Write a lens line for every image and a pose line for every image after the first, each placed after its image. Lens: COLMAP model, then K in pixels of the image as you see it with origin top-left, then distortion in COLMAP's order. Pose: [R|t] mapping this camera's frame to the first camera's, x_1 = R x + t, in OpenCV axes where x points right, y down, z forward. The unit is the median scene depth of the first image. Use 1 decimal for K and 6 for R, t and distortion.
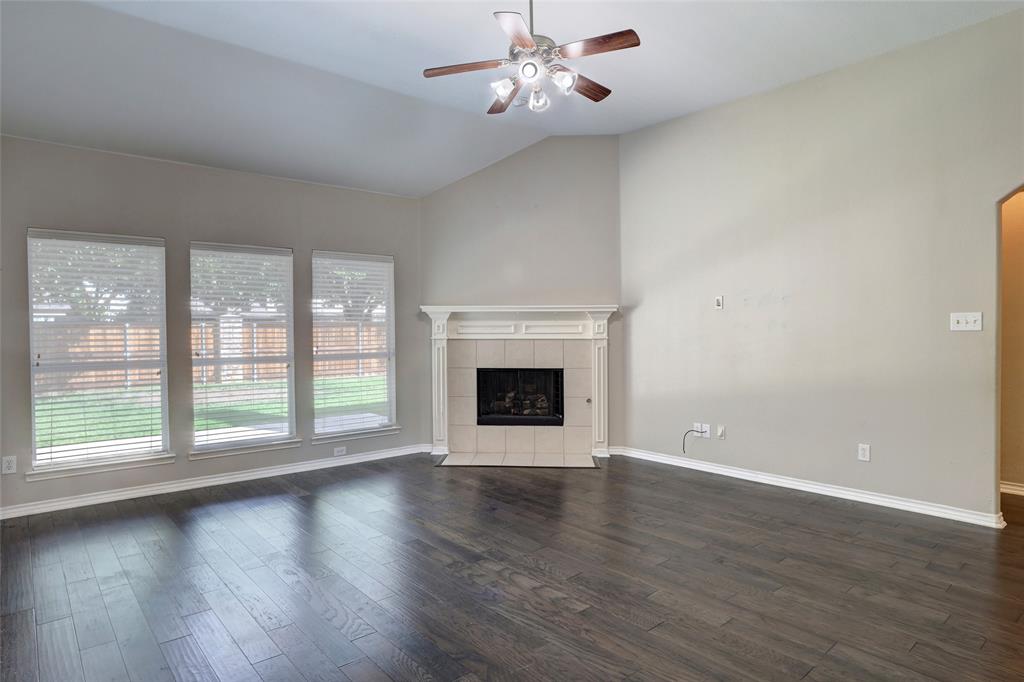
lens RADIAL K [[606.1, 0, 505.5], [0, 606.1, 339.8], [0, 0, 1]] dist [-0.040749, 0.001084]
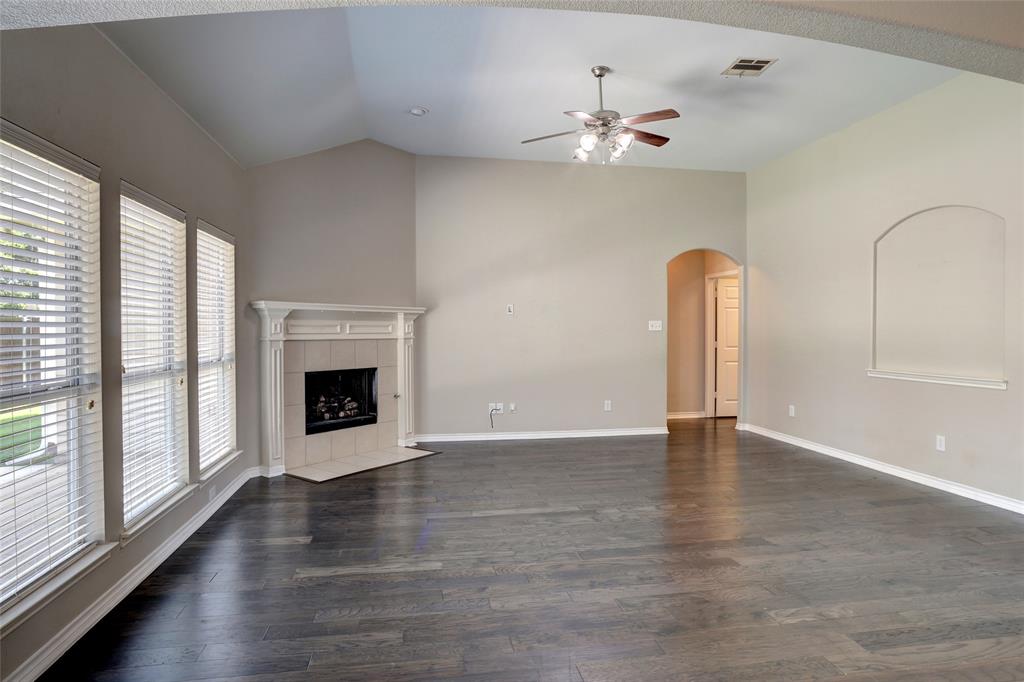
lens RADIAL K [[606.1, 0, 507.1], [0, 606.1, 337.8], [0, 0, 1]] dist [-0.040749, 0.001084]
pose [[0.490242, -0.008230, 0.871547, -0.695862], [0.013908, 0.999902, 0.001620, -0.001666], [-0.871475, 0.011327, 0.490308, 0.304062]]
